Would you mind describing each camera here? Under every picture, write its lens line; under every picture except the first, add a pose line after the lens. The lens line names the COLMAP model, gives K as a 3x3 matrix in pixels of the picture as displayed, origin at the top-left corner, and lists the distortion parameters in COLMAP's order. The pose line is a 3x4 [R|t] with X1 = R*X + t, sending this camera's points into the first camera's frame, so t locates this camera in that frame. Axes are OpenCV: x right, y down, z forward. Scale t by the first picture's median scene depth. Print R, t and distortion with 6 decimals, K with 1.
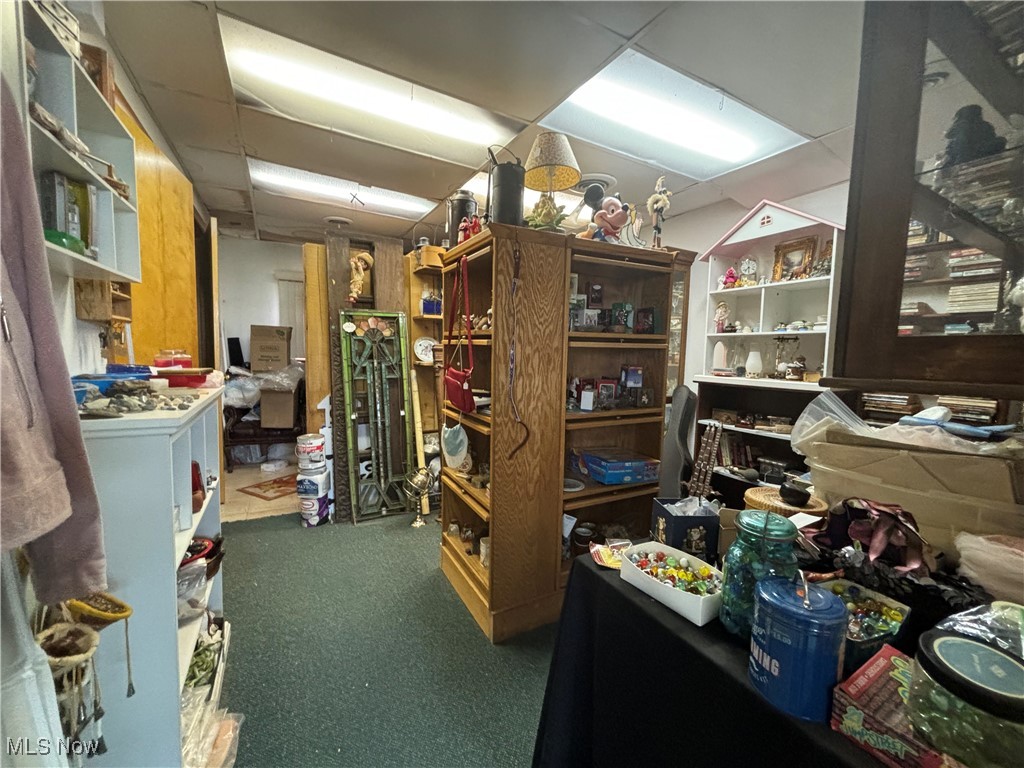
lens RADIAL K [[411.4, 0, 512.0], [0, 411.4, 384.0], [0, 0, 1]] dist [0.001059, -0.000639]
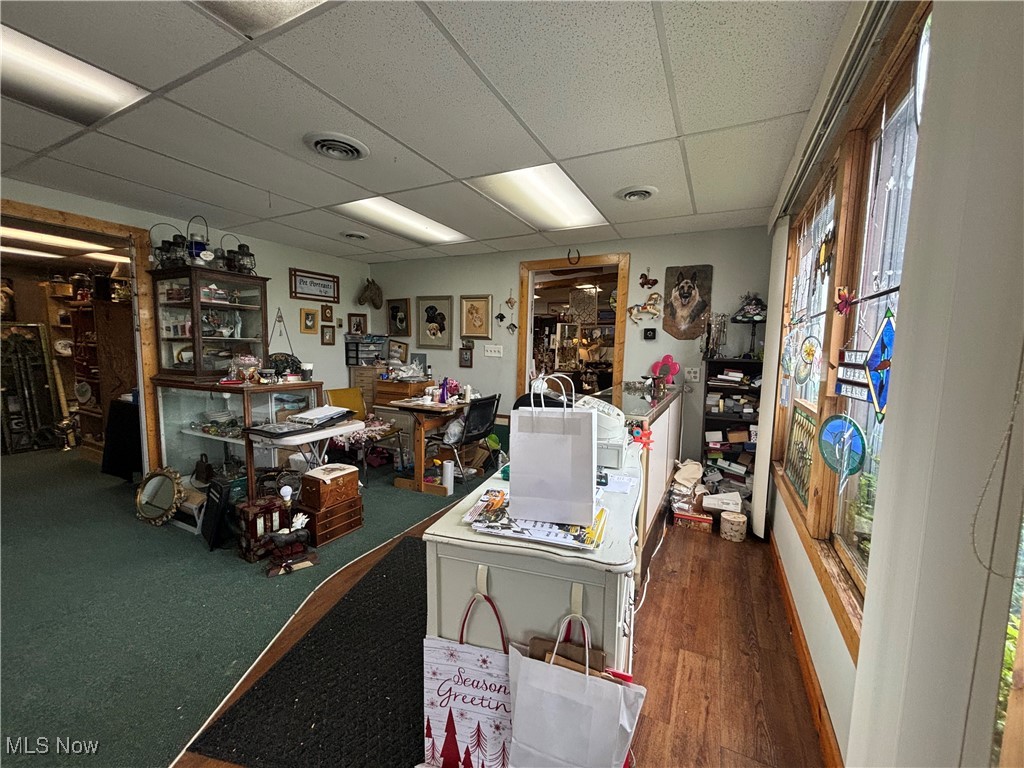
lens RADIAL K [[411.4, 0, 512.0], [0, 411.4, 384.0], [0, 0, 1]] dist [0.001059, -0.000639]
pose [[0.827599, -0.056713, 0.558448, 0.345271], [0.042125, 0.998352, 0.038960, 0.076418], [-0.559737, -0.008719, 0.828624, -1.370274]]
